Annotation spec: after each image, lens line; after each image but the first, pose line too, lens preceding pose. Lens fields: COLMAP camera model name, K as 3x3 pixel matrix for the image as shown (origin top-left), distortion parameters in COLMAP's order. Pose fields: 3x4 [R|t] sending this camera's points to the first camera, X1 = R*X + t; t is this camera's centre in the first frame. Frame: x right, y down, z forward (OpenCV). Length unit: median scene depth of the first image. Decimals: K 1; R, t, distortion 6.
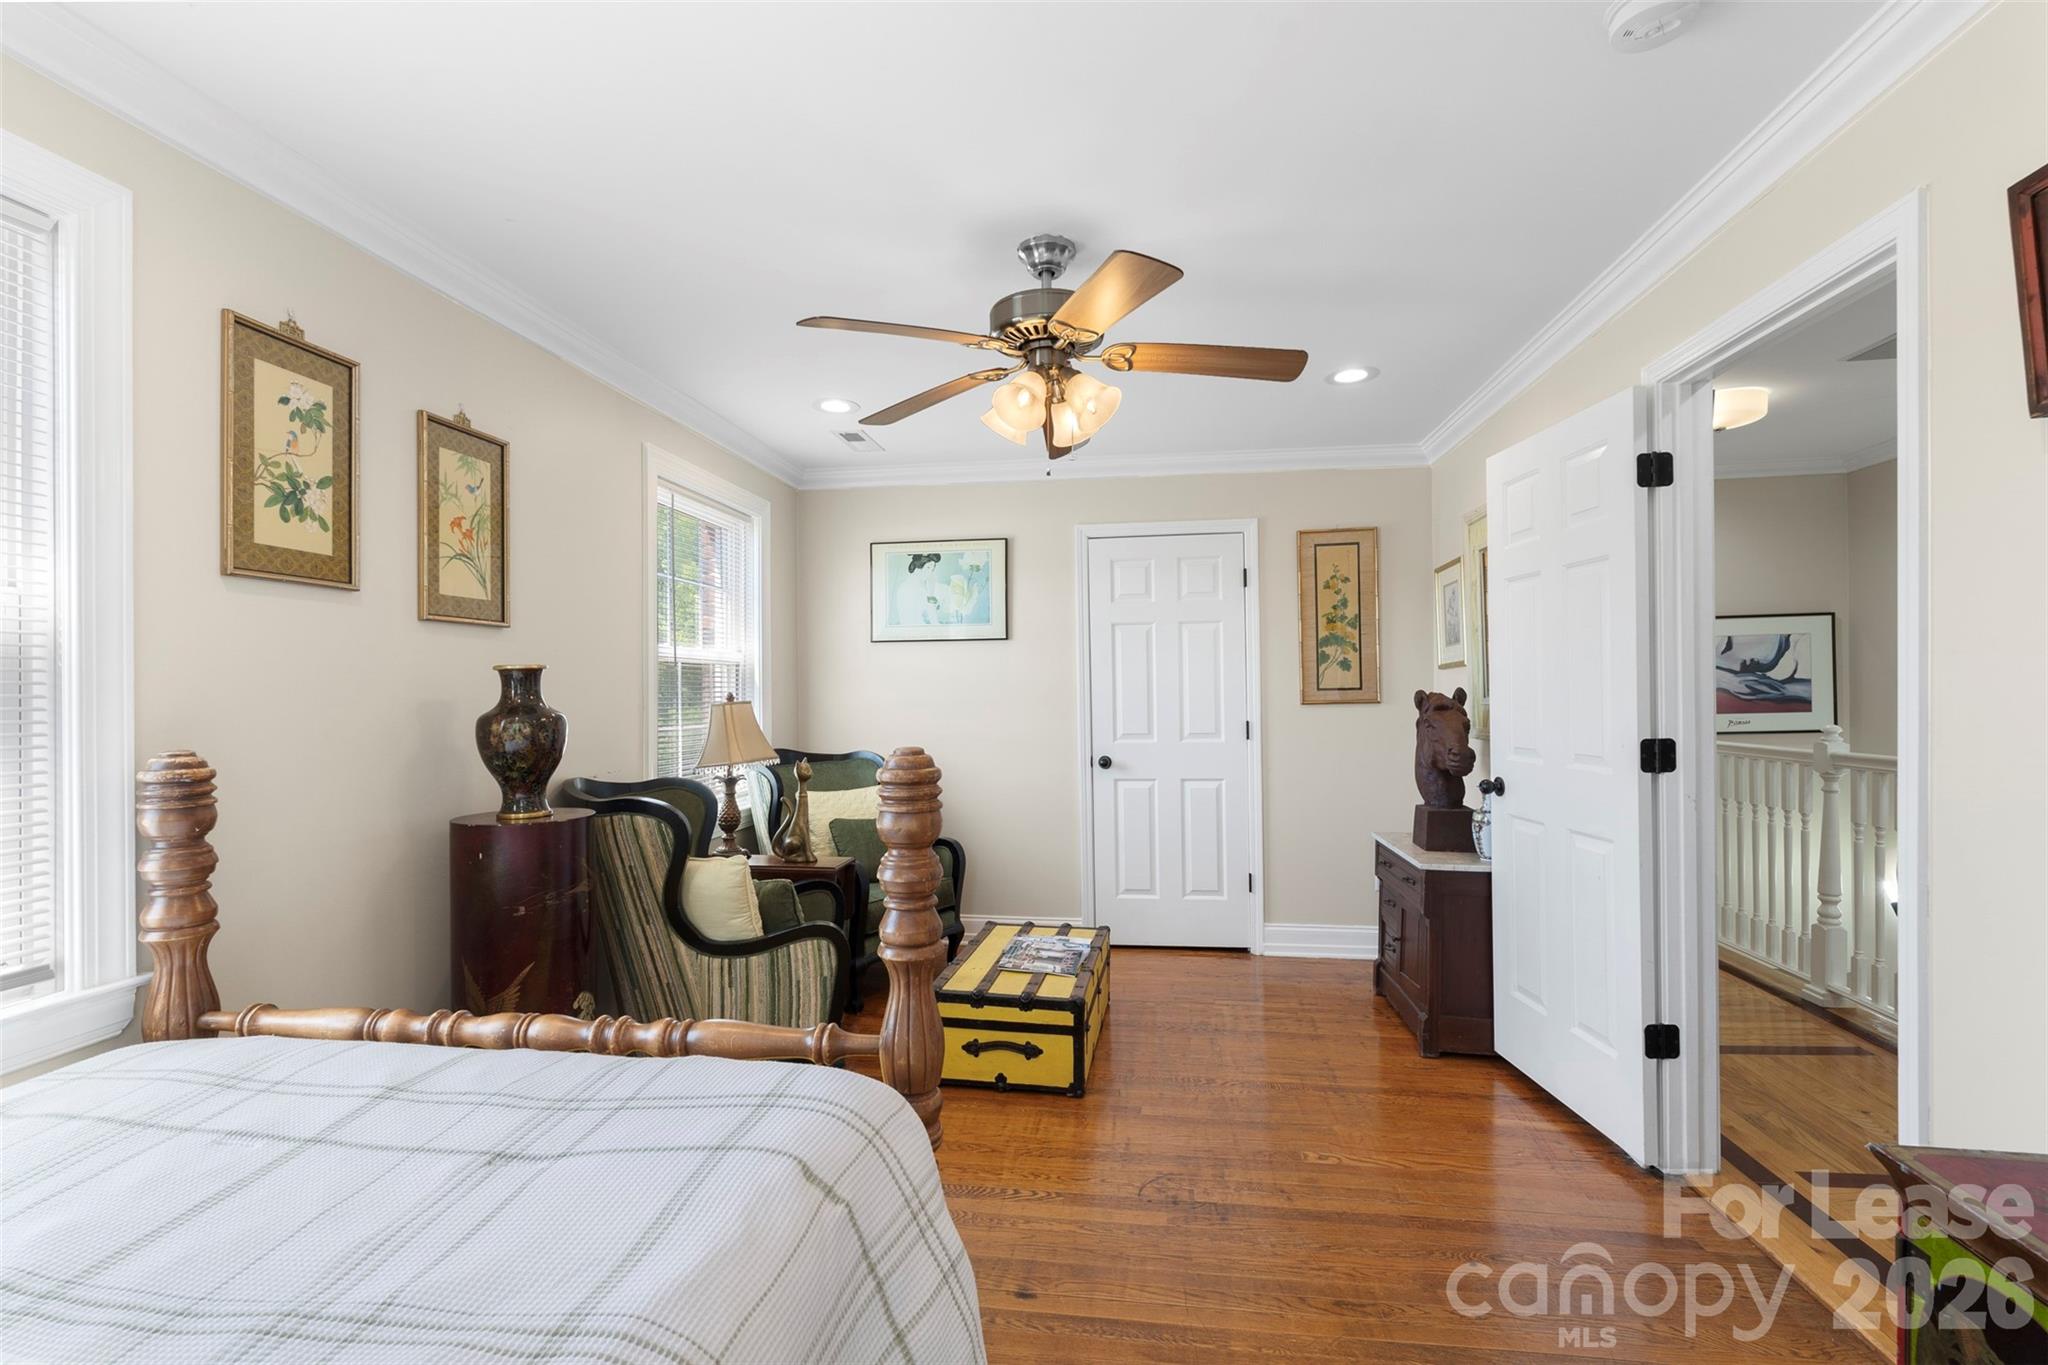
lens RADIAL K [[905.9, 0, 1021.6], [0, 905.9, 690.8], [0, 0, 1]] dist [-0.004396, 0.000575]
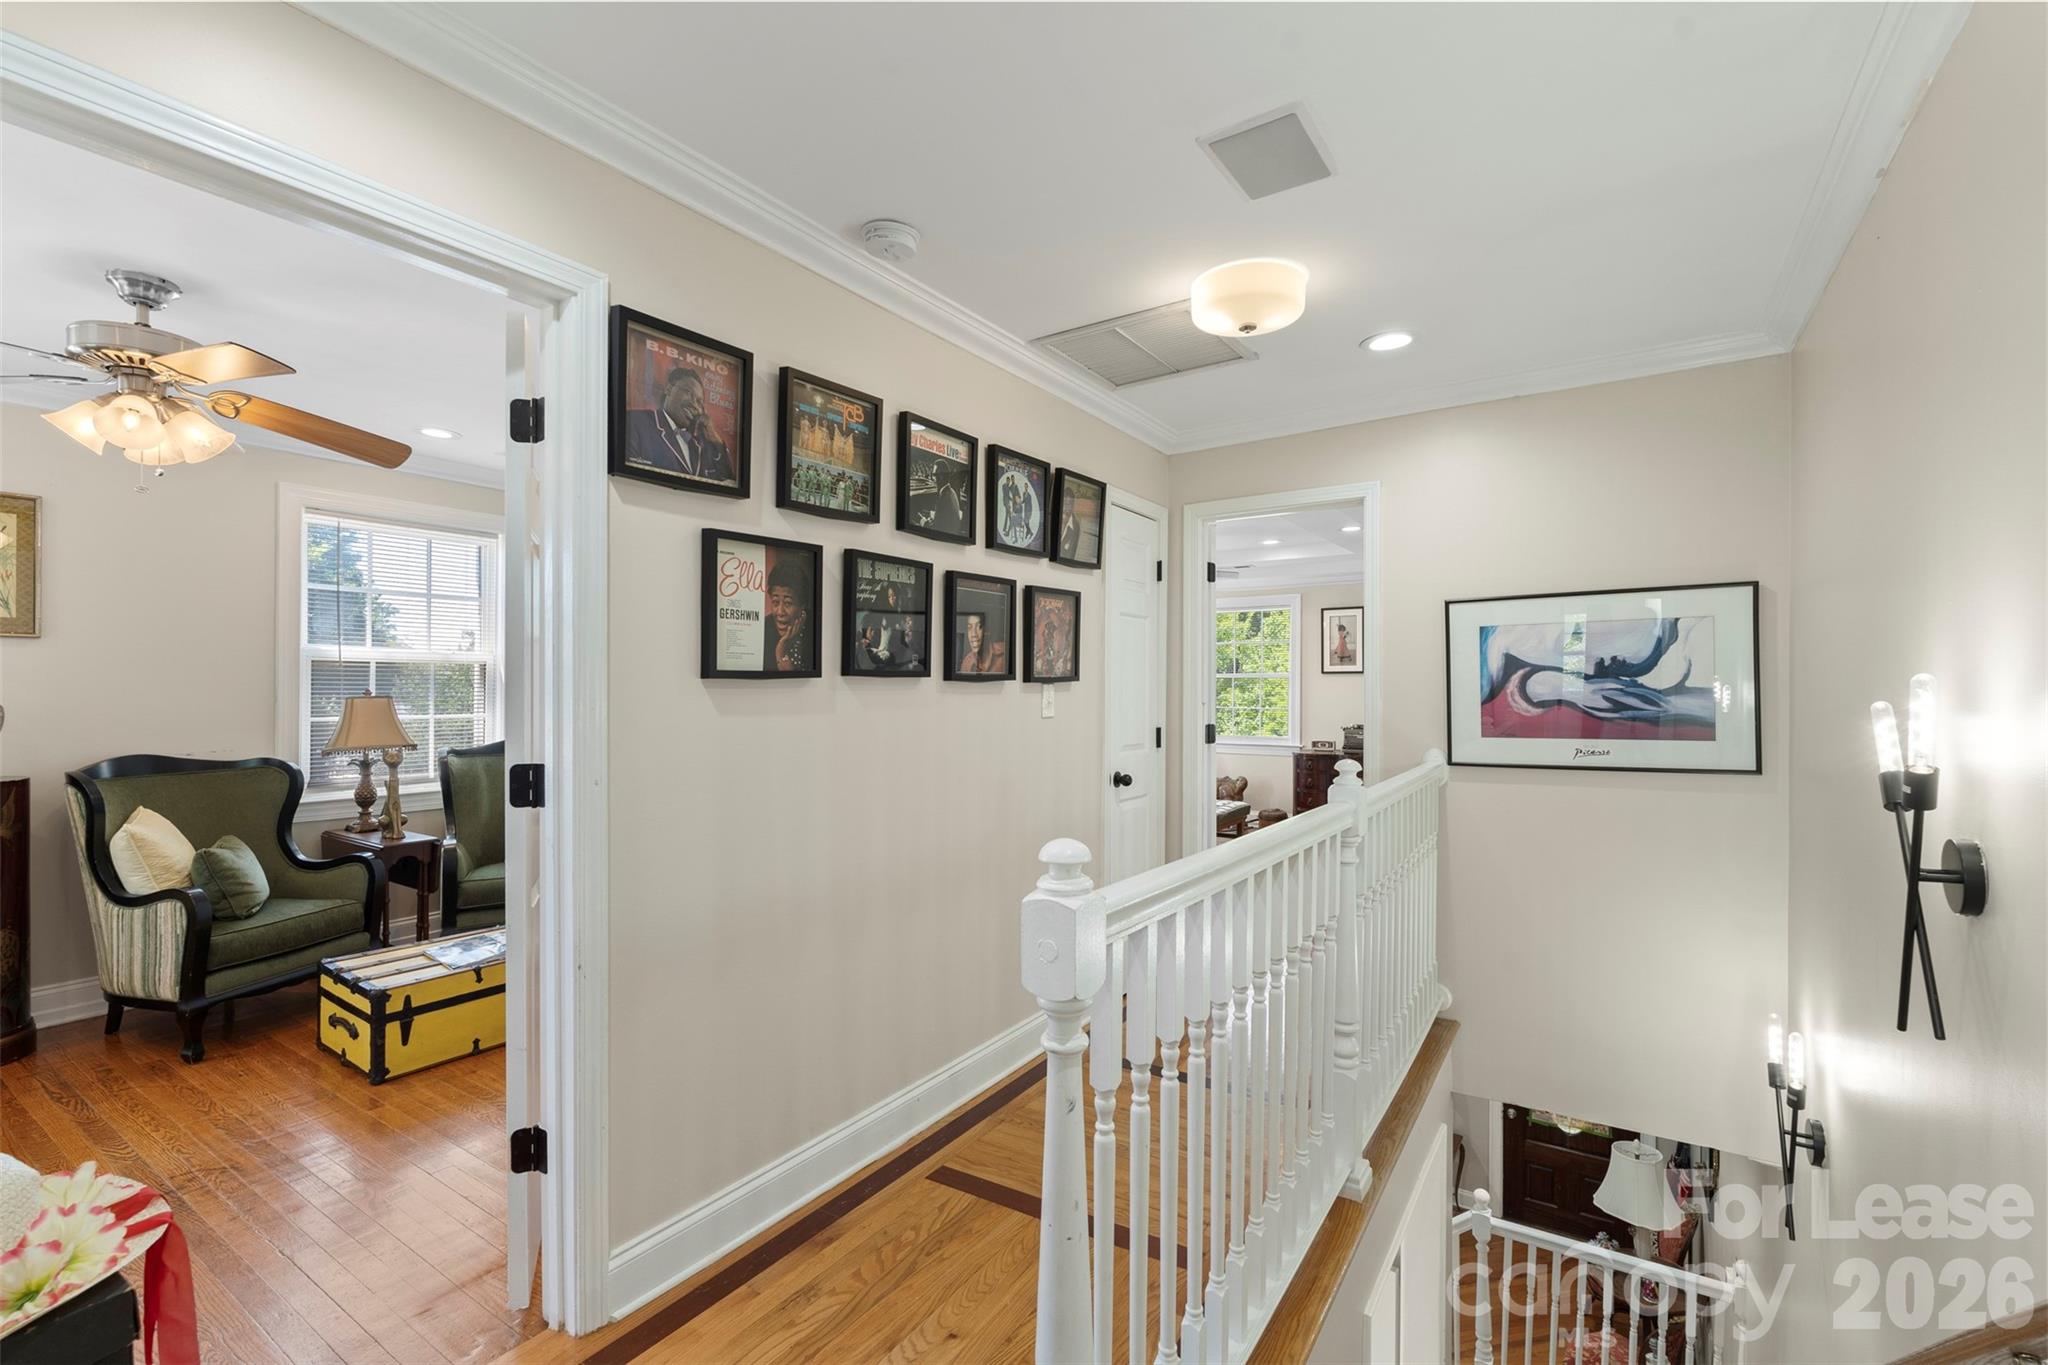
lens RADIAL K [[905.9, 0, 1030.5], [0, 905.9, 689.0], [0, 0, 1]] dist [-0.004396, 0.000575]
pose [[0.909873, 0.014166, -0.414644, 1.140044], [-0.012848, 0.999900, 0.005968, -0.016609], [0.414687, -0.000103, 0.909964, 0.367408]]
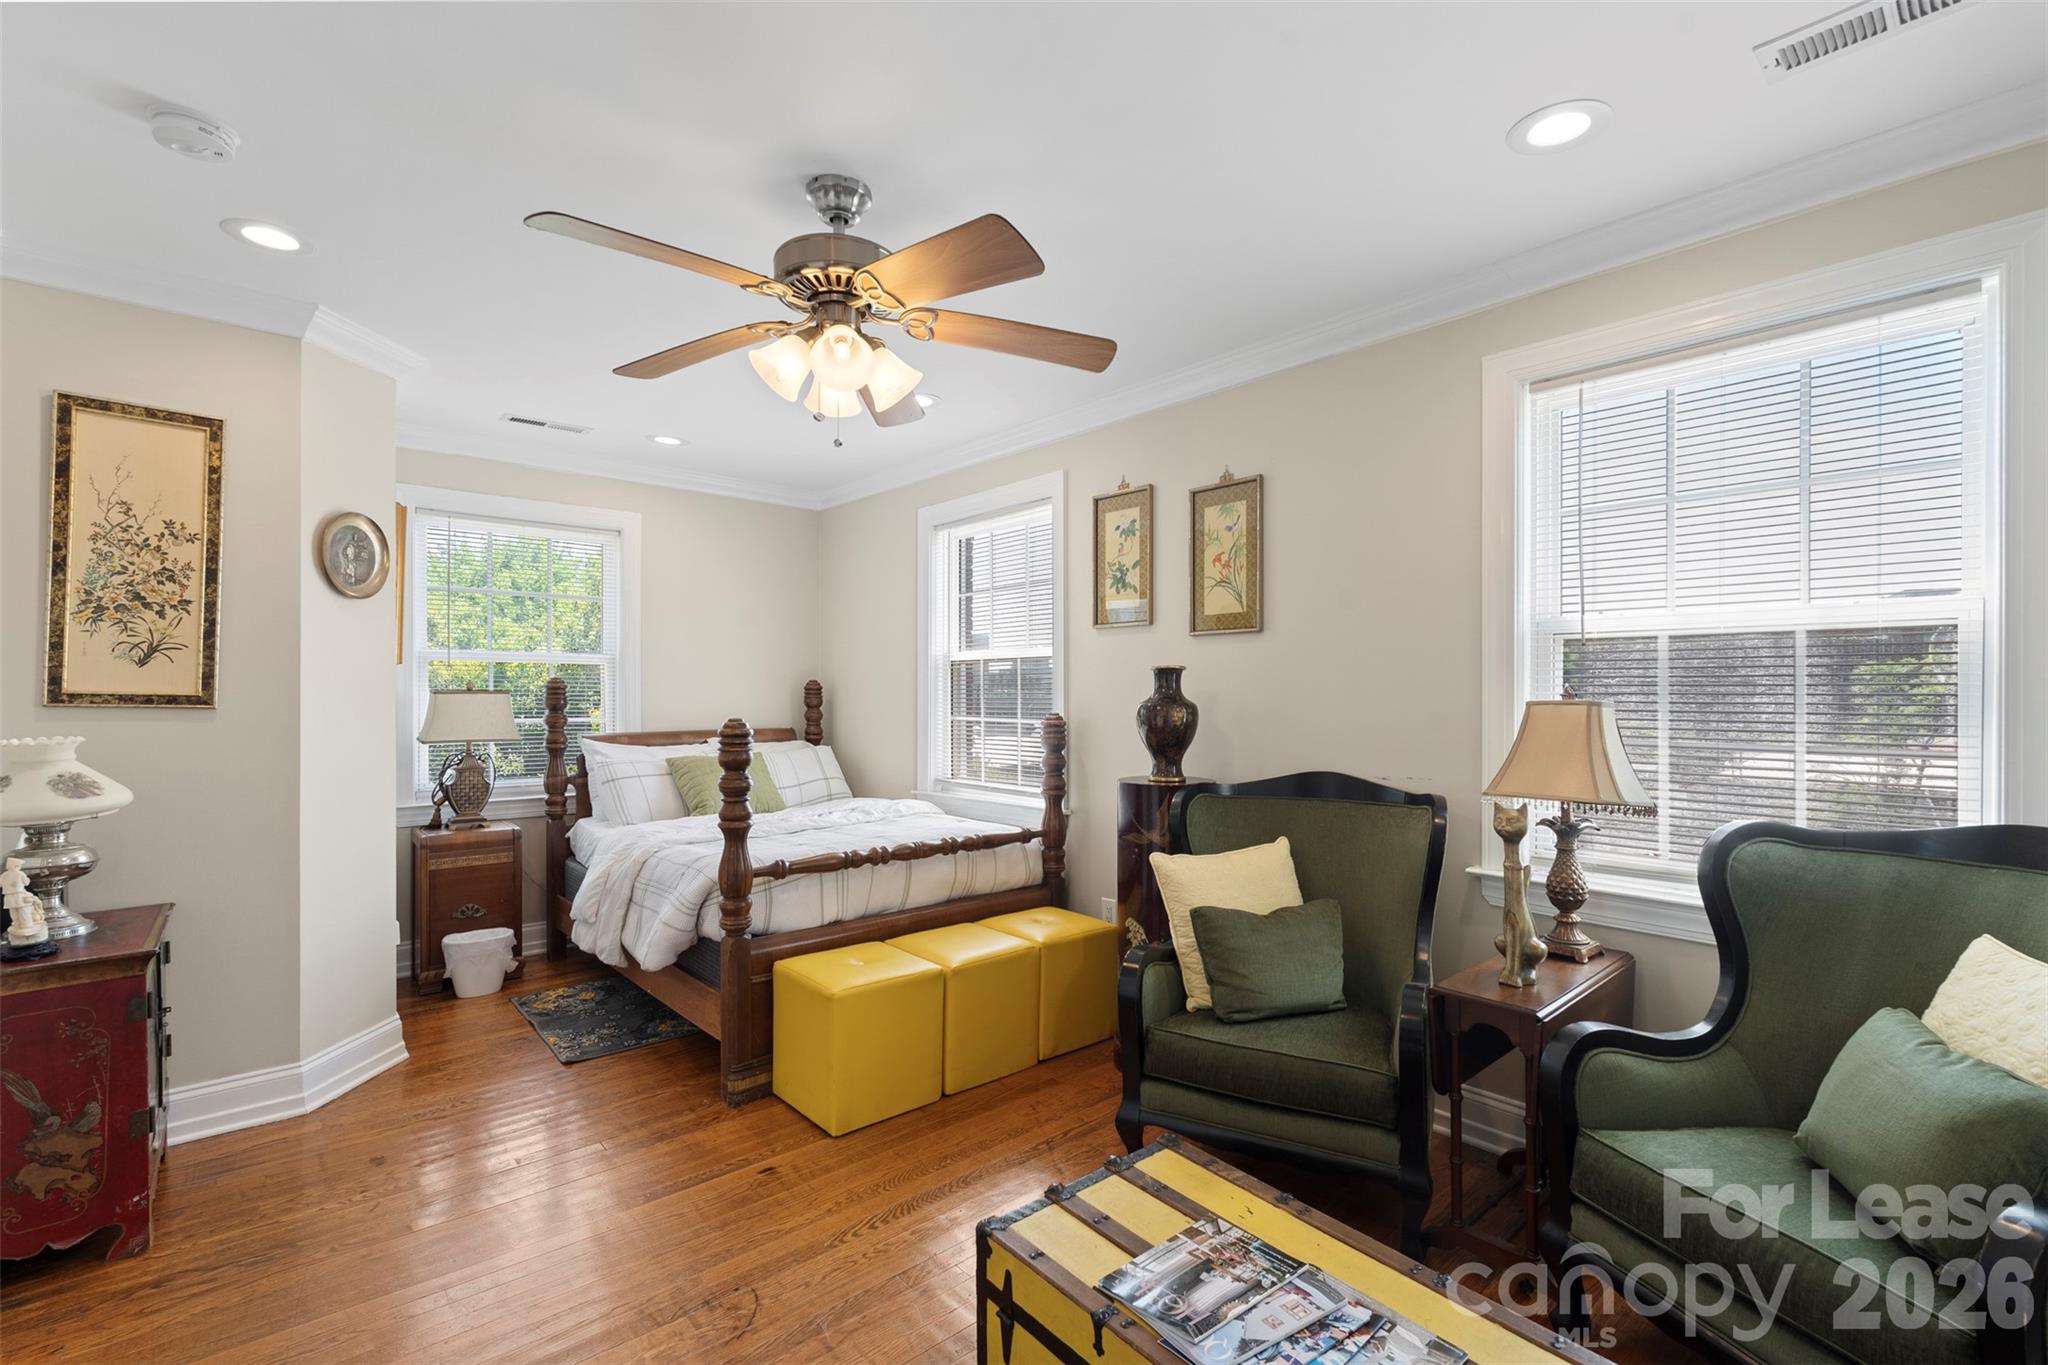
lens RADIAL K [[905.9, 0, 1037.1], [0, 905.9, 685.0], [0, 0, 1]] dist [-0.004396, 0.000575]
pose [[-0.637782, 0.006013, -0.770193, 0.475609], [0.009578, 0.999954, -0.000125, -0.002159], [0.770157, -0.007456, -0.637810, 1.368772]]
